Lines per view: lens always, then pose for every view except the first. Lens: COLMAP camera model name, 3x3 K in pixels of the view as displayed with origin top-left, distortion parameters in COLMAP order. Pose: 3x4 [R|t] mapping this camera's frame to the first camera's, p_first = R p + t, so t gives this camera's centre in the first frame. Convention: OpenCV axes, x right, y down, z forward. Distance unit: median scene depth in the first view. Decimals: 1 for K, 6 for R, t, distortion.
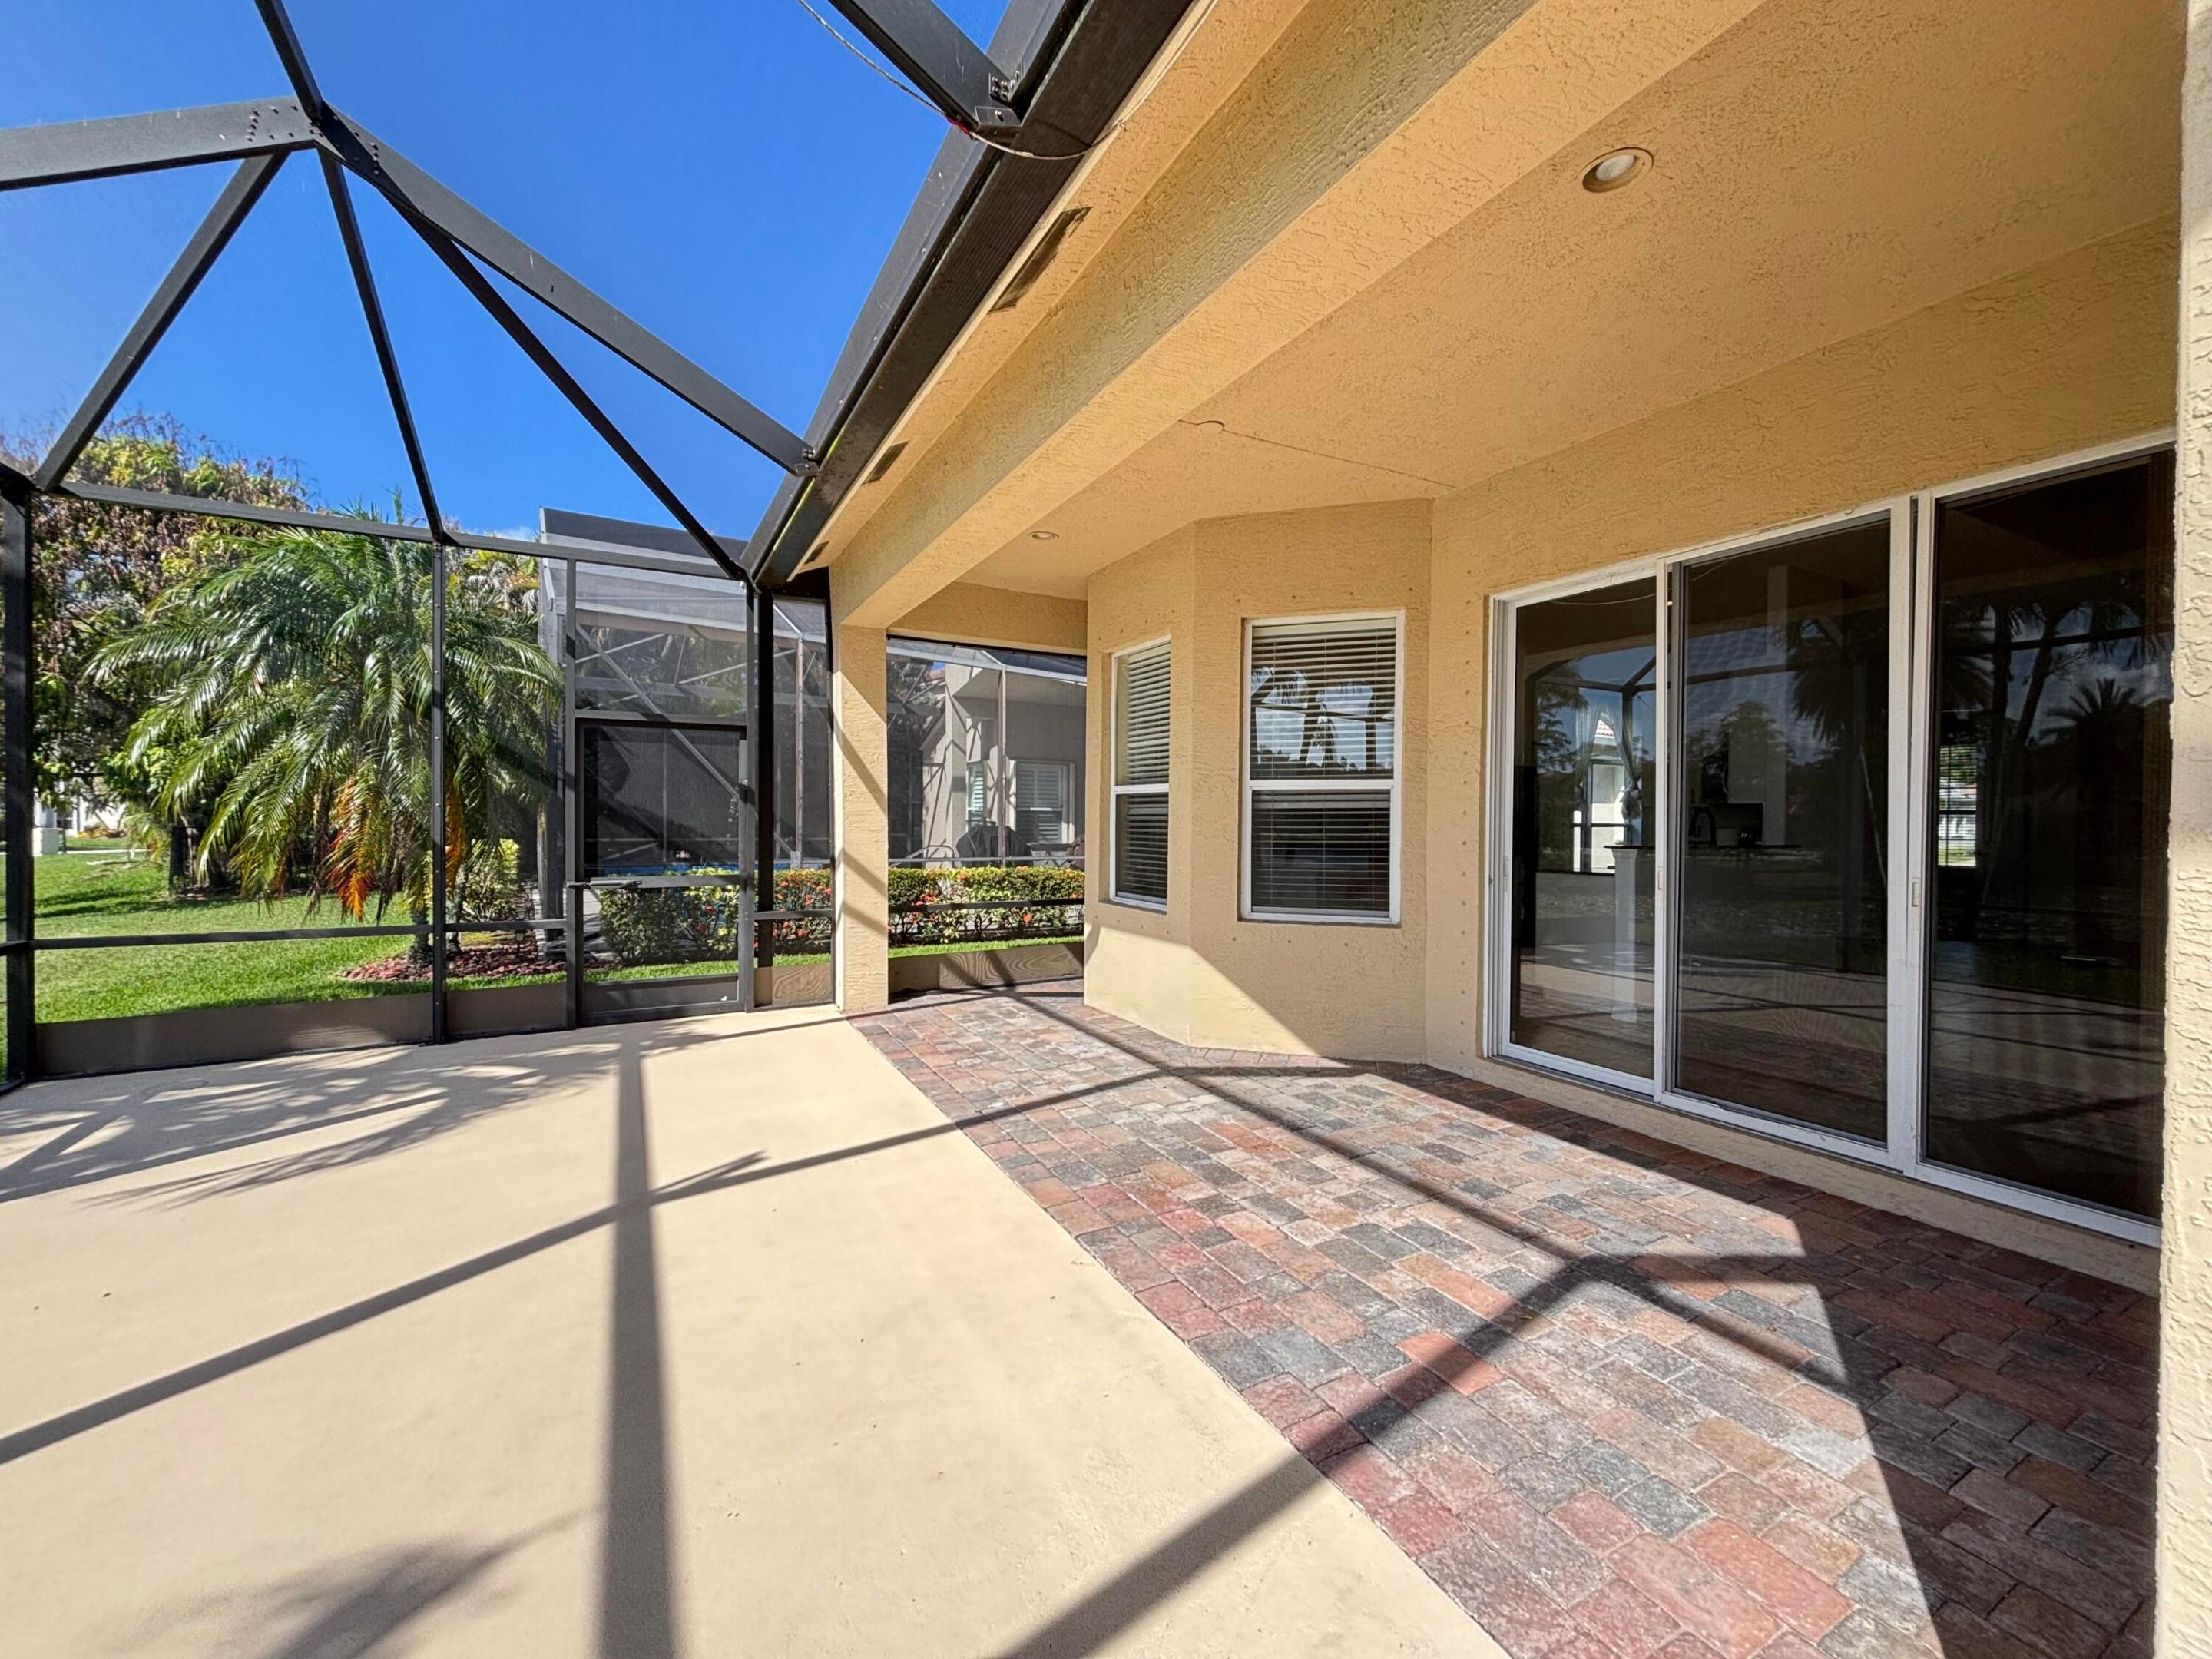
lens RADIAL K [[889.1, 0, 1102.8], [0, 889.1, 829.7], [0, 0, 1]] dist [0.001271, -0.000107]
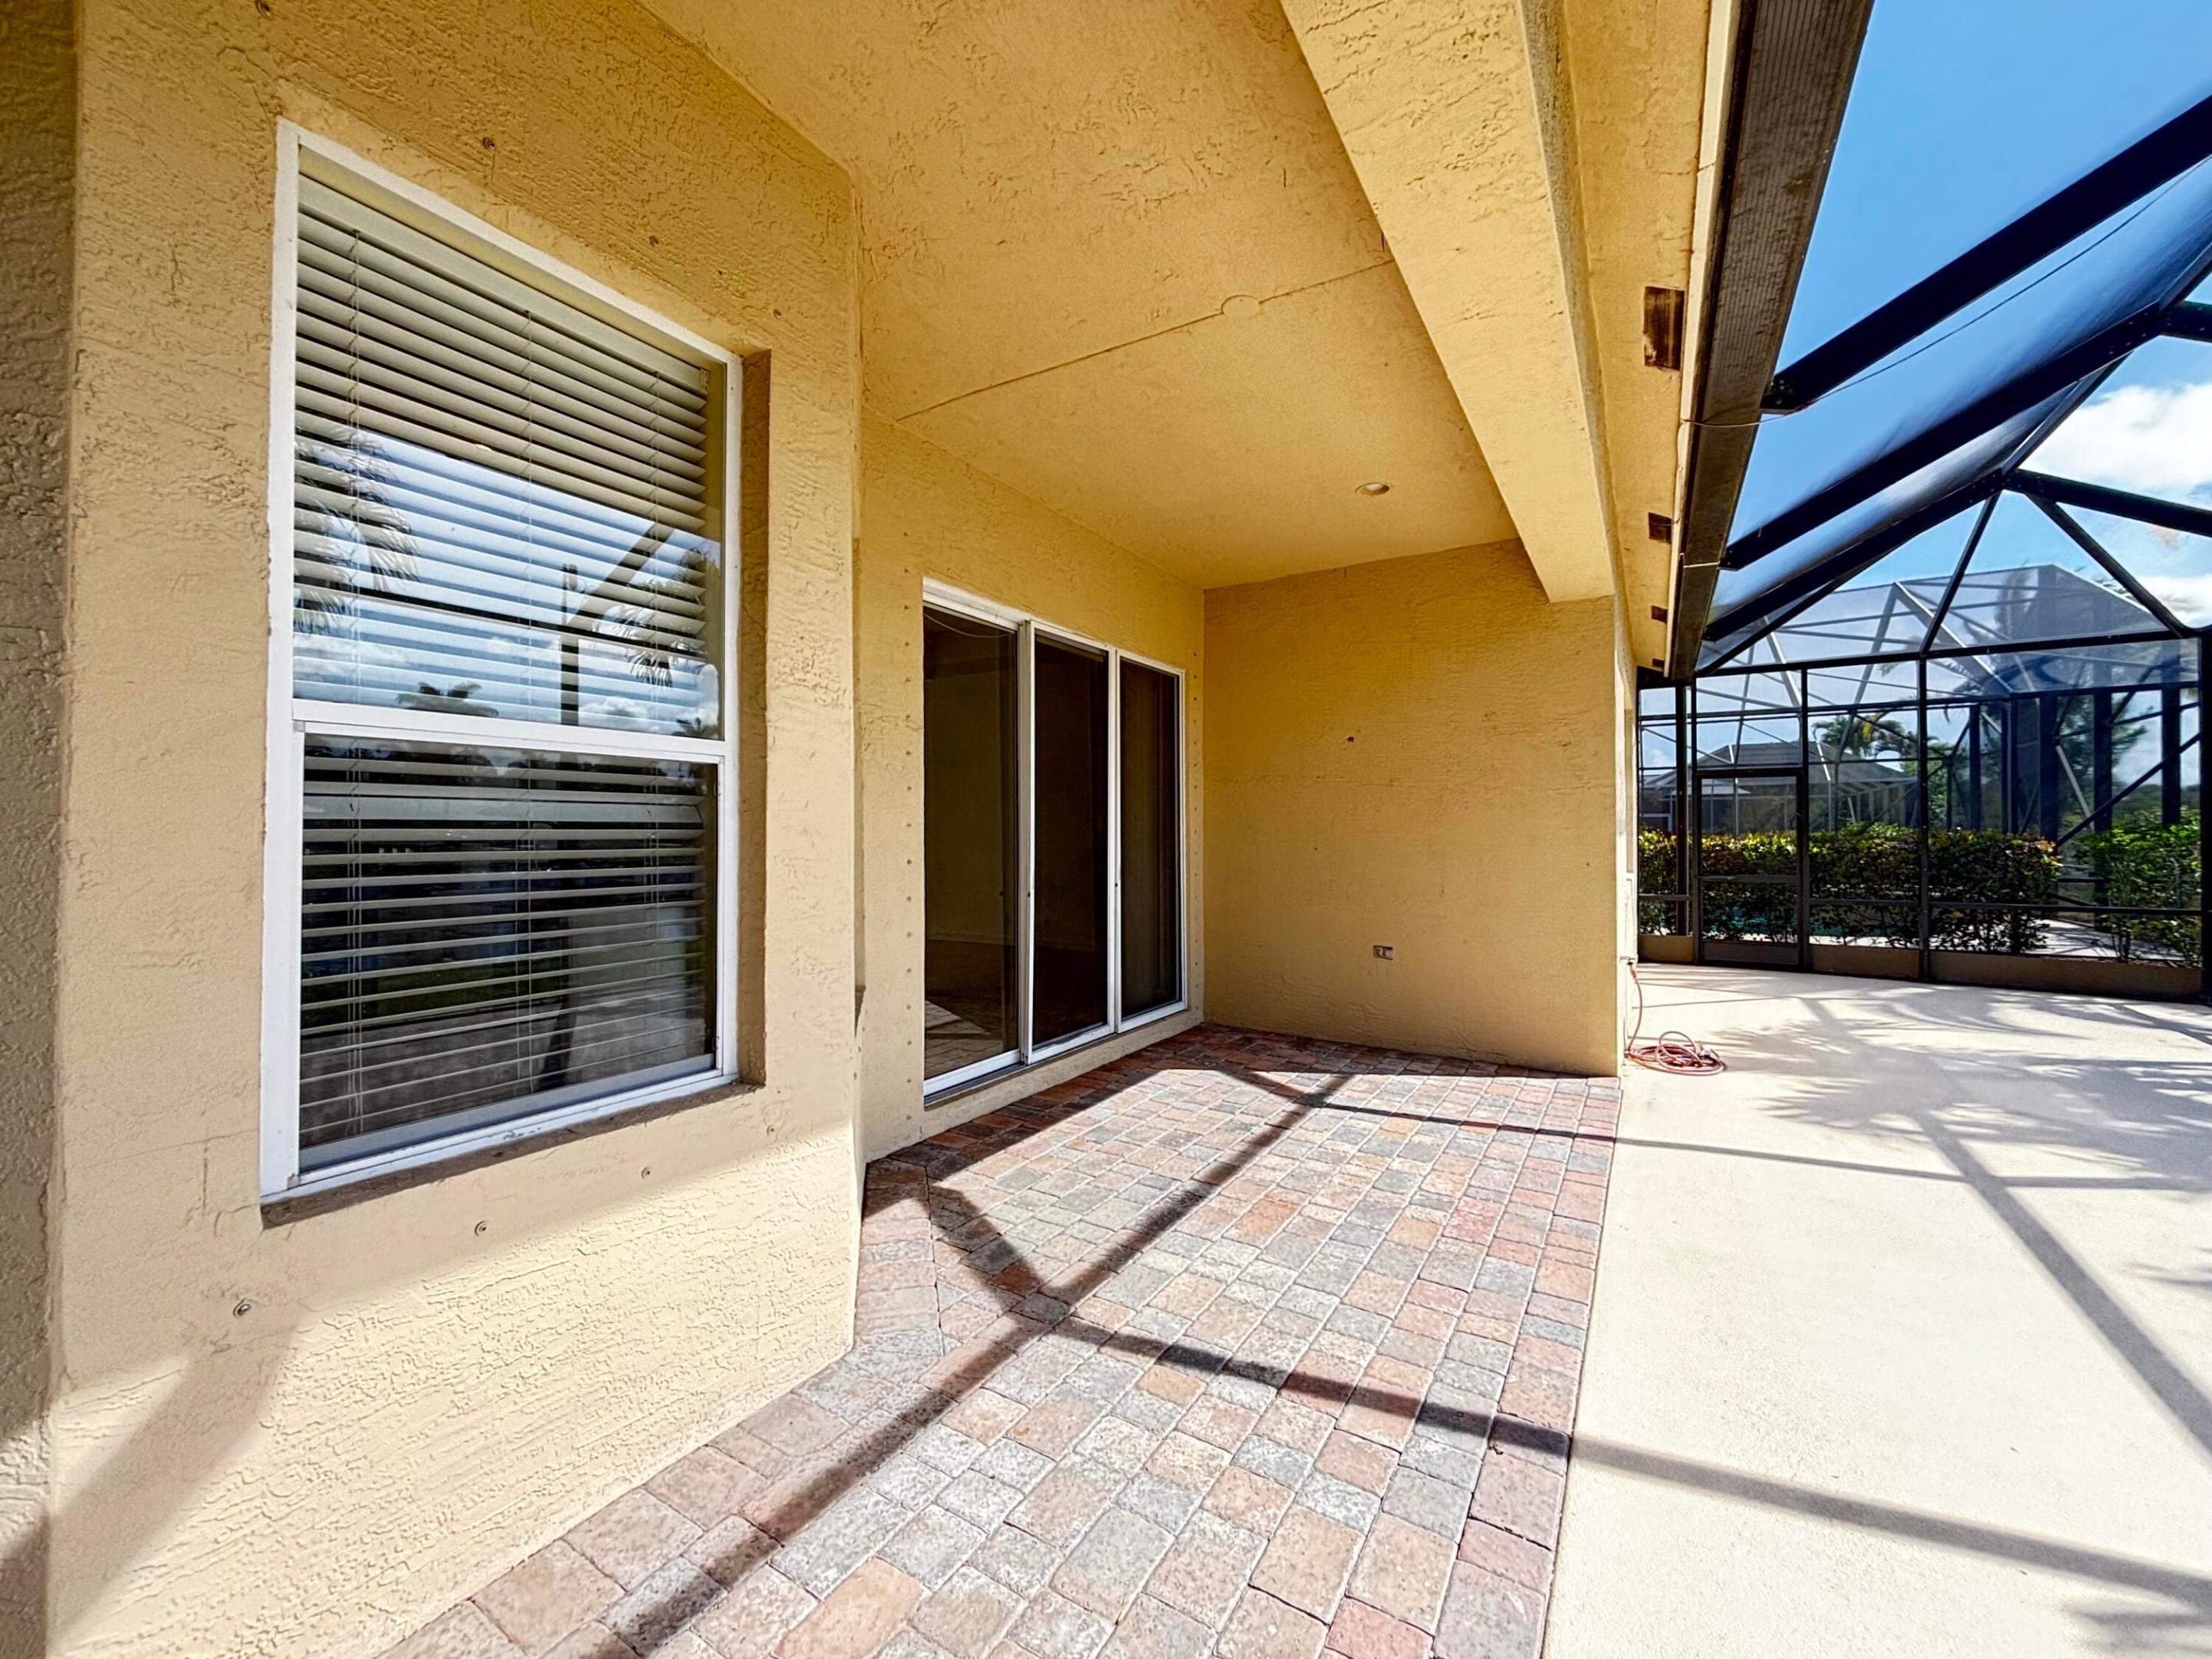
lens RADIAL K [[883.7, 0, 1091.1], [0, 883.7, 828.2], [0, 0, 1]] dist [-0.002598, 0.000294]
pose [[-0.491447, 0.001889, 0.870906, -0.398120], [0.011372, 0.999926, 0.004248, -0.017553], [-0.870833, 0.011992, -0.491432, 1.279092]]
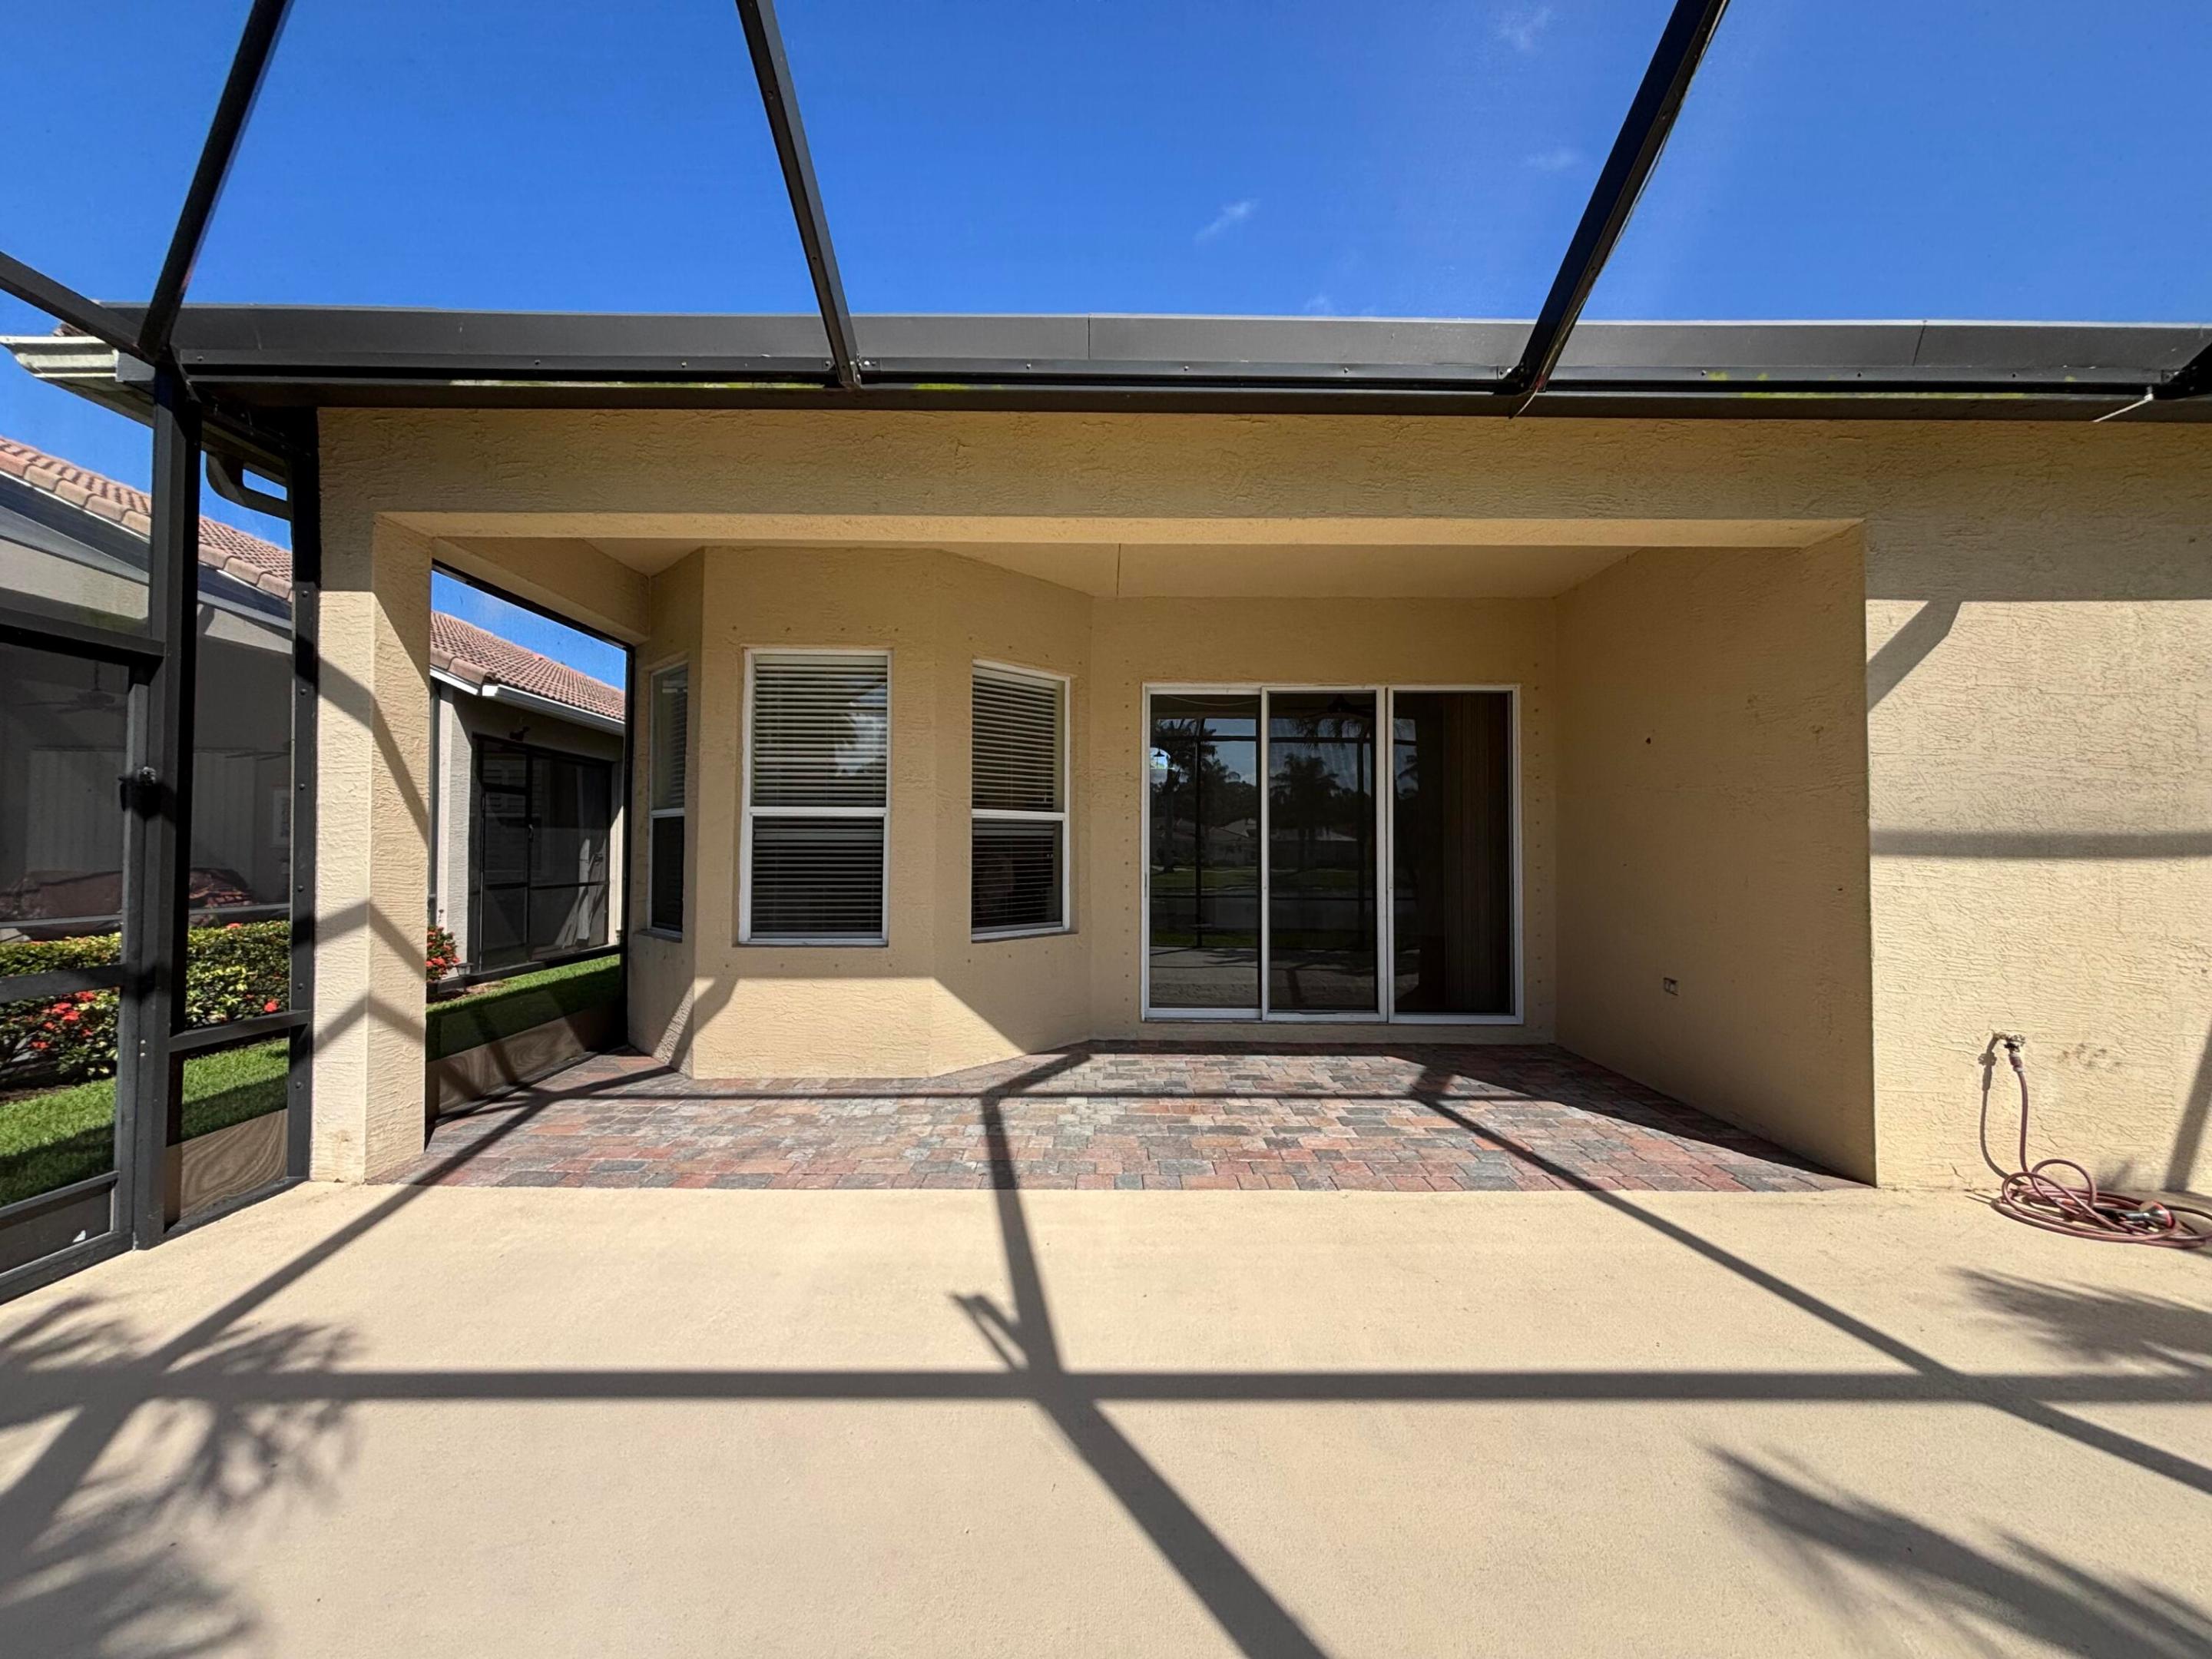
lens RADIAL K [[889.1, 0, 1102.8], [0, 889.1, 829.7], [0, 0, 1]] dist [0.001271, -0.000107]
pose [[0.465962, 0.013782, 0.884698, -0.792508], [0.011243, 0.999706, -0.021496, -0.007466], [-0.884734, 0.019963, 0.465669, 0.424669]]
